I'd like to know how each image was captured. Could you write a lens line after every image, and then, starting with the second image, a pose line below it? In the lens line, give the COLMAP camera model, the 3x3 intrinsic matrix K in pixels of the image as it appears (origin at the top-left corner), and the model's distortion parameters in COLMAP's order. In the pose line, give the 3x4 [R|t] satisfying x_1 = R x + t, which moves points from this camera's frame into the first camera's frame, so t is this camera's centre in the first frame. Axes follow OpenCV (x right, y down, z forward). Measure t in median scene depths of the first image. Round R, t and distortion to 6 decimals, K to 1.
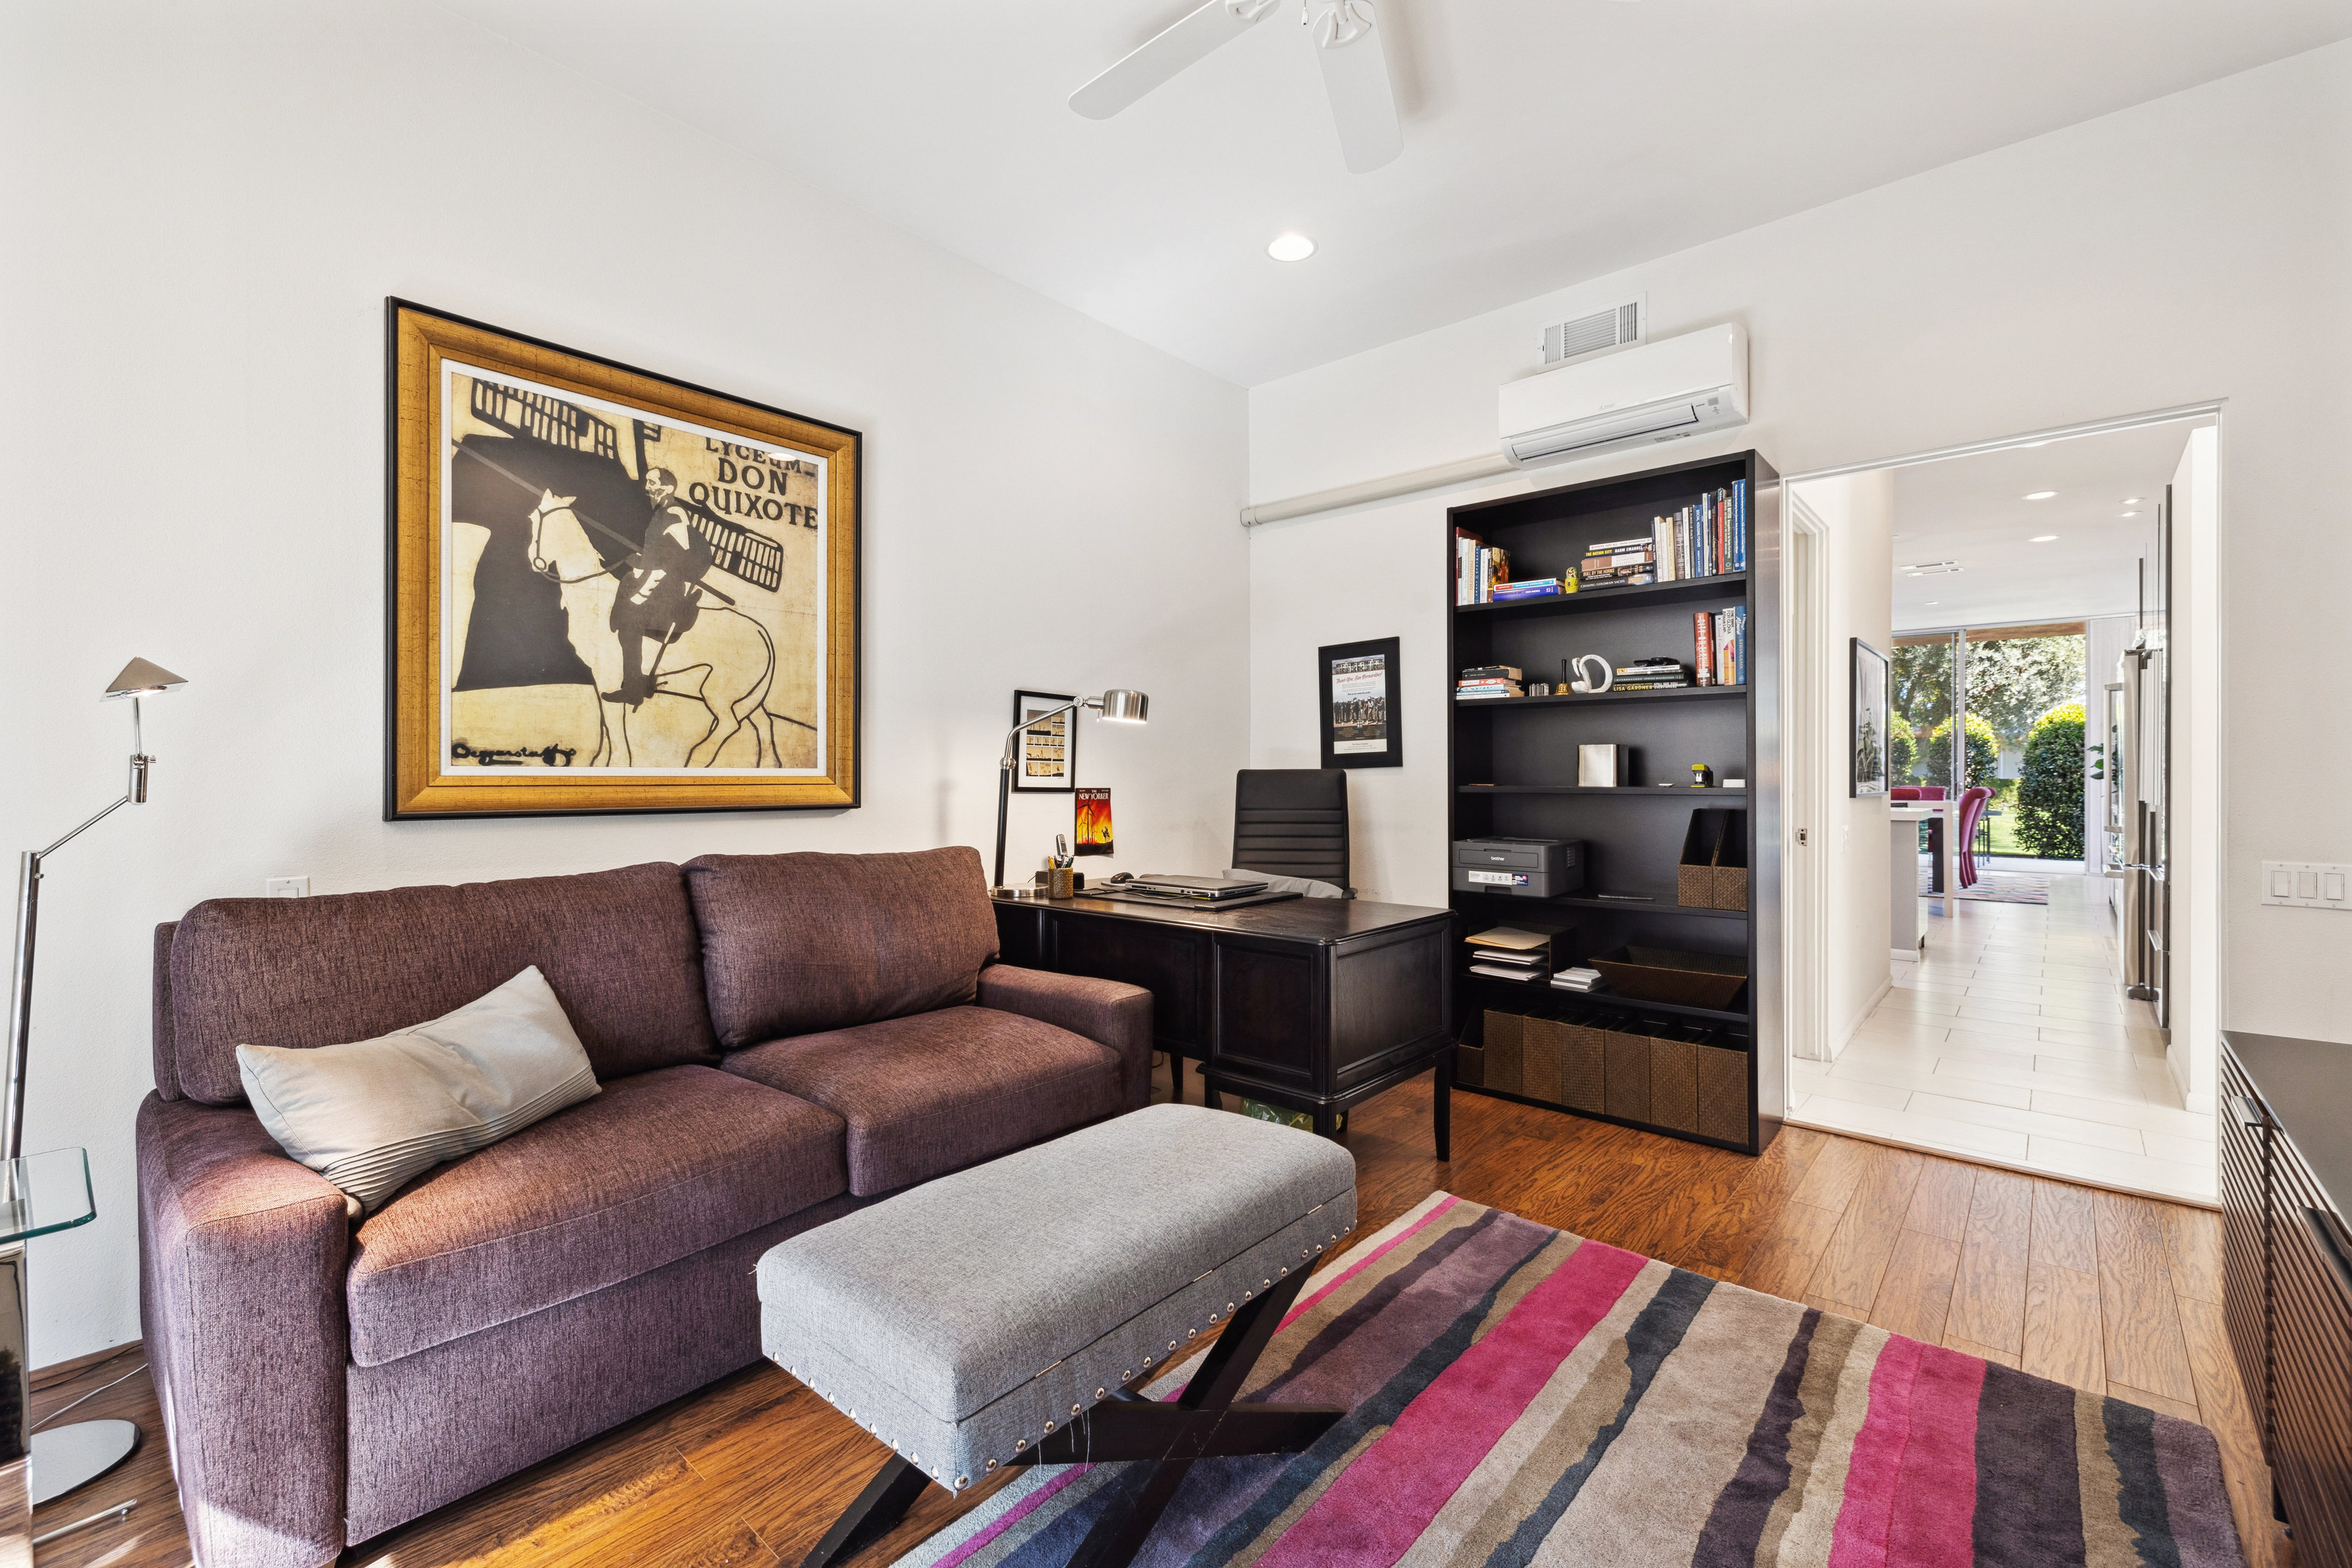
lens RADIAL K [[1003.5, 0, 1166.2], [0, 1003.5, 770.6], [0, 0, 1]] dist [0.001784, -0.000964]
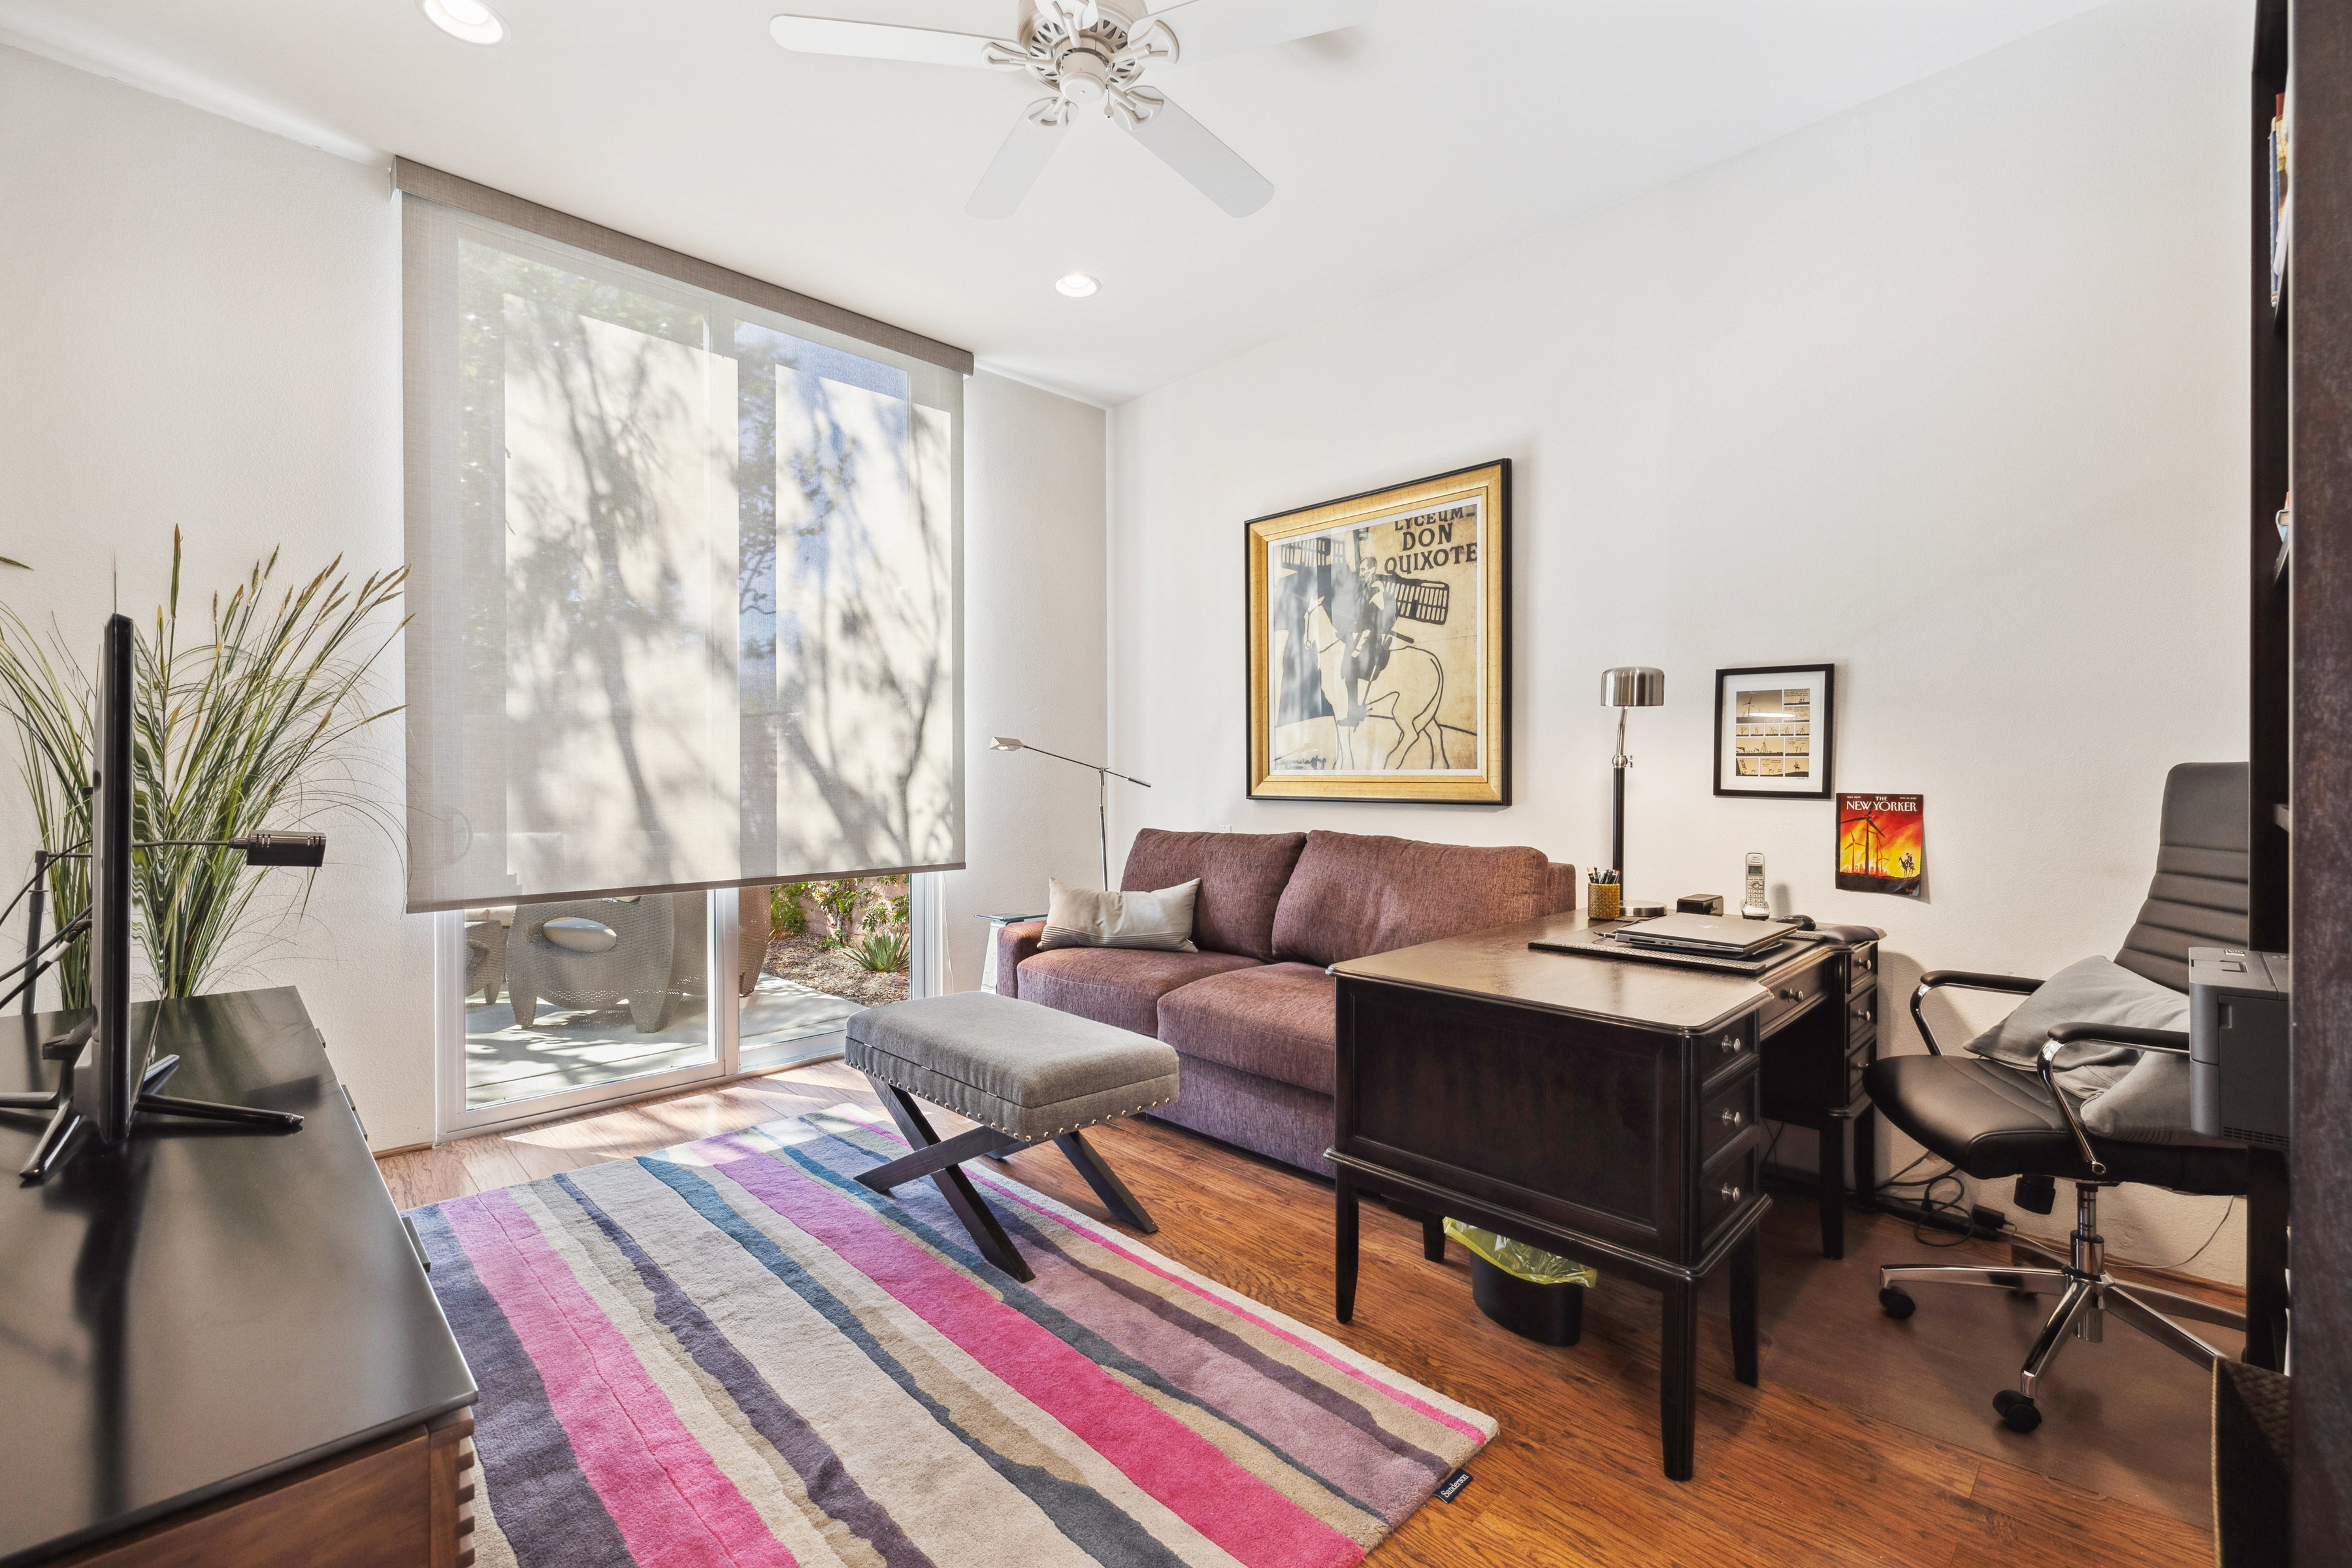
lens RADIAL K [[1003.5, 0, 1180.6], [0, 1003.5, 769.4], [0, 0, 1]] dist [0.001784, -0.000964]
pose [[-0.071548, -0.000329, -0.997437, 0.850919], [0.010590, 0.999943, -0.001090, -0.004337], [0.997381, -0.010640, -0.071540, 0.771773]]
